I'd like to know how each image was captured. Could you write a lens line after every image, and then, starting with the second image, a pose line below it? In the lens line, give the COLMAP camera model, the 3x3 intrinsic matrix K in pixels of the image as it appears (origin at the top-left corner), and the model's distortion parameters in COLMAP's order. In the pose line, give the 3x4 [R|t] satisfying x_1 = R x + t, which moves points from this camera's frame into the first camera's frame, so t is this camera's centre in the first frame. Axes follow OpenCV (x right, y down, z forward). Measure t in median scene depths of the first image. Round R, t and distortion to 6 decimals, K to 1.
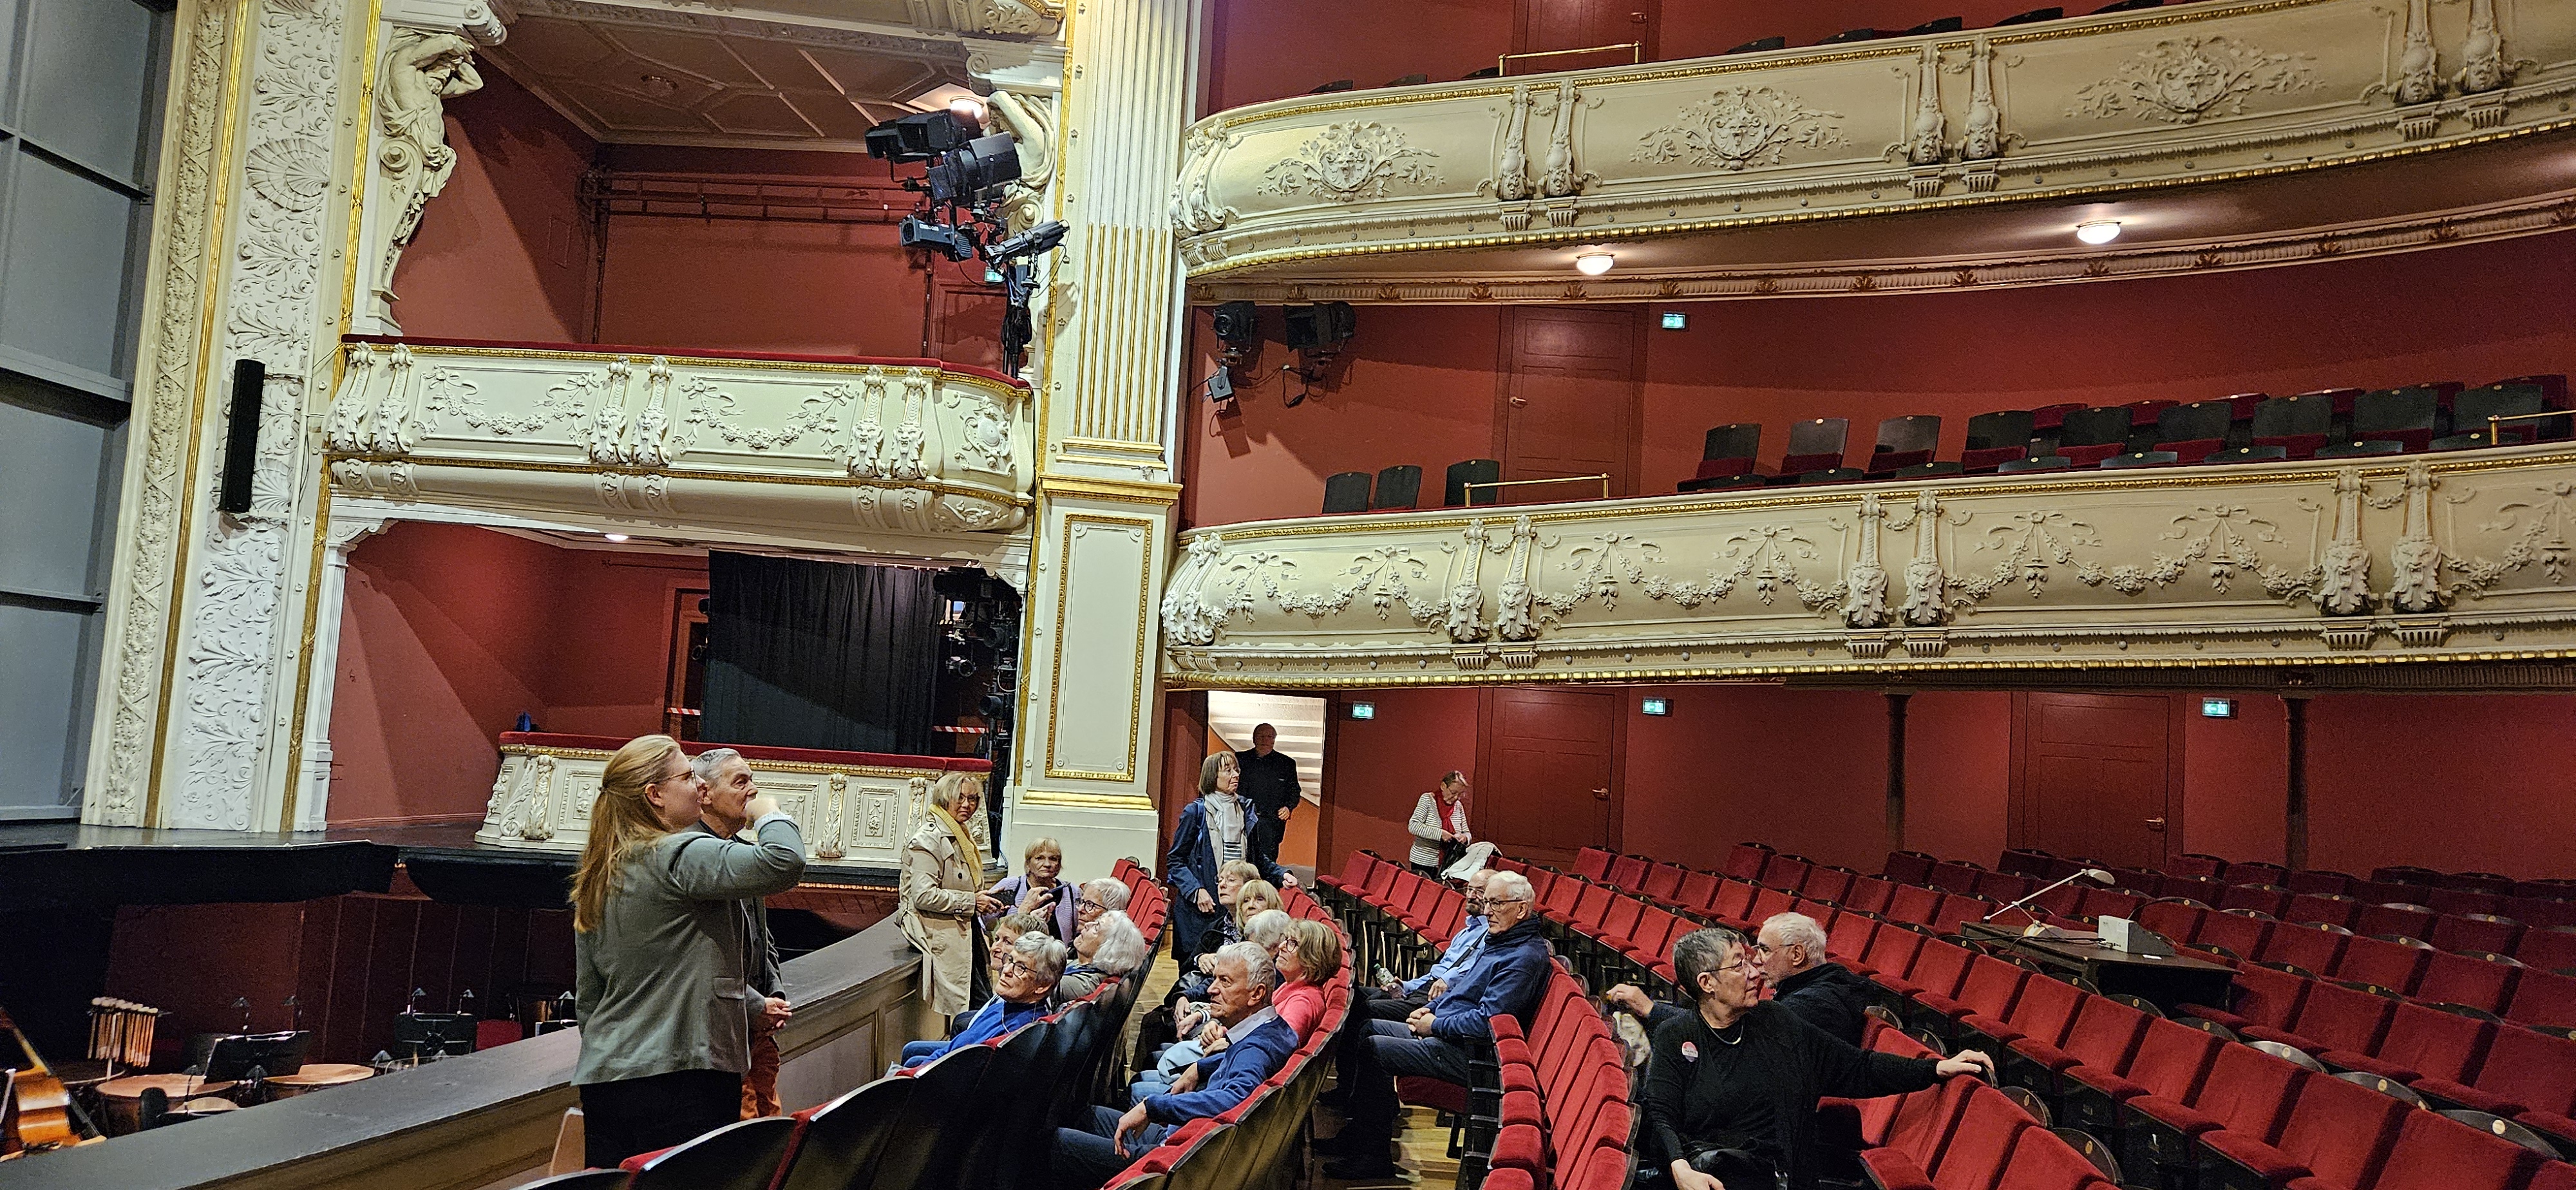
lens RADIAL K [[1715.8, 0, 1285.5], [0, 1715.8, 613.8], [0, 0, 1]] dist [0.080881, -0.070695]
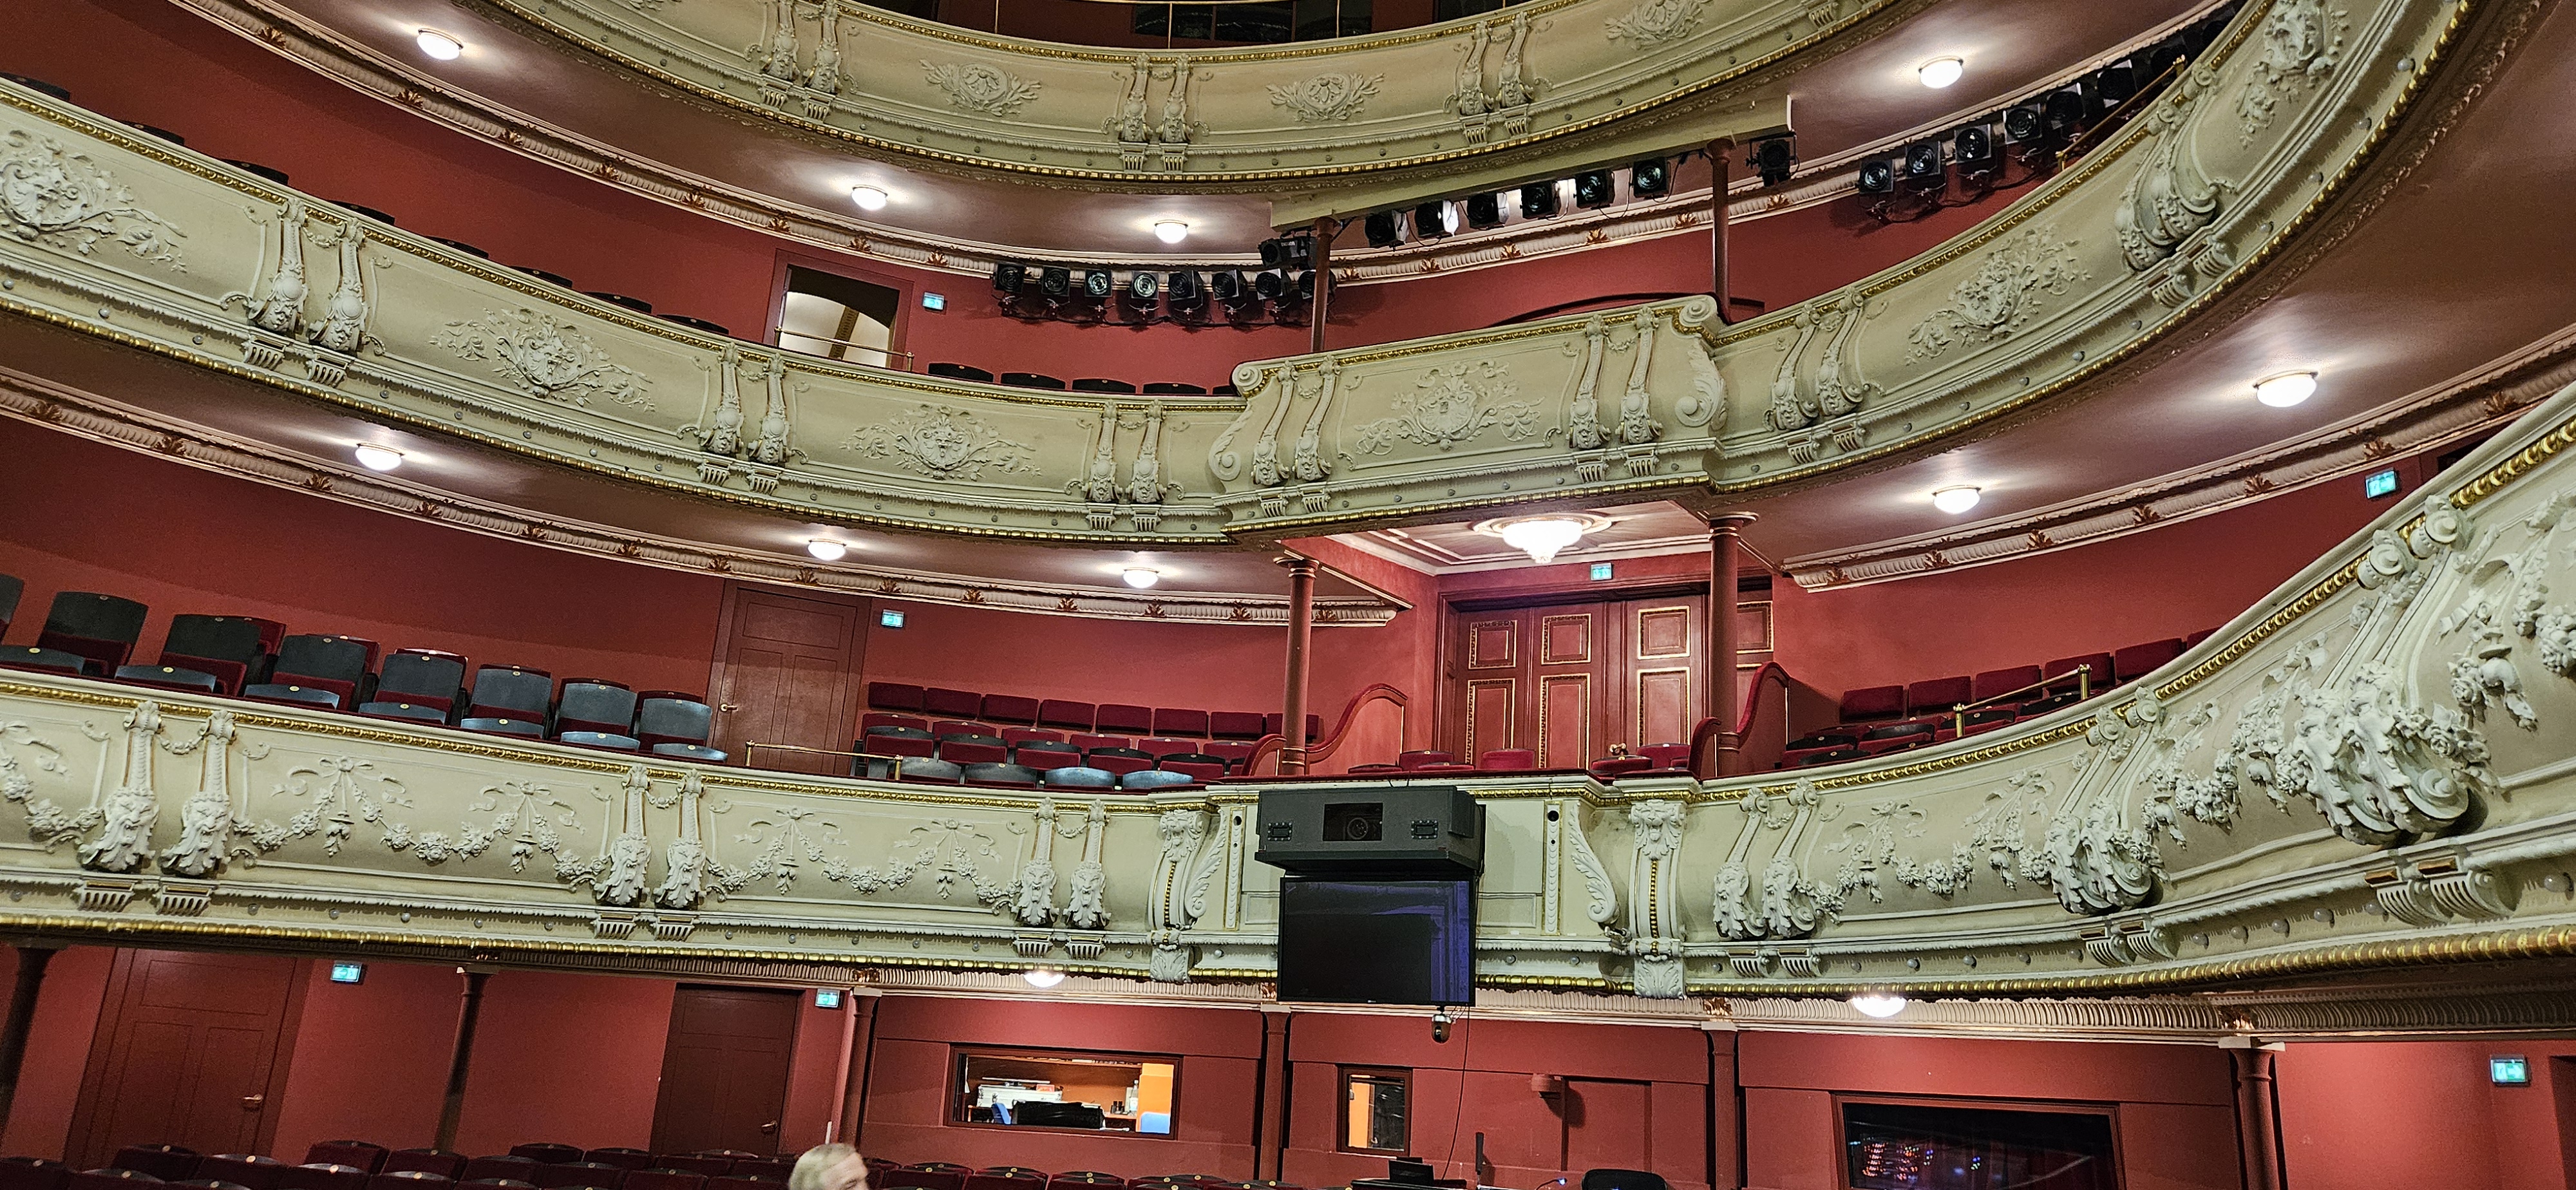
lens RADIAL K [[1715.8, 0, 1285.5], [0, 1715.8, 613.8], [0, 0, 1]] dist [0.080881, -0.070695]
pose [[0.377558, 0.221444, 0.899118, -0.196343], [-0.115411, 0.974666, -0.191587, -0.014605], [-0.918766, -0.031433, 0.393550, 0.200730]]
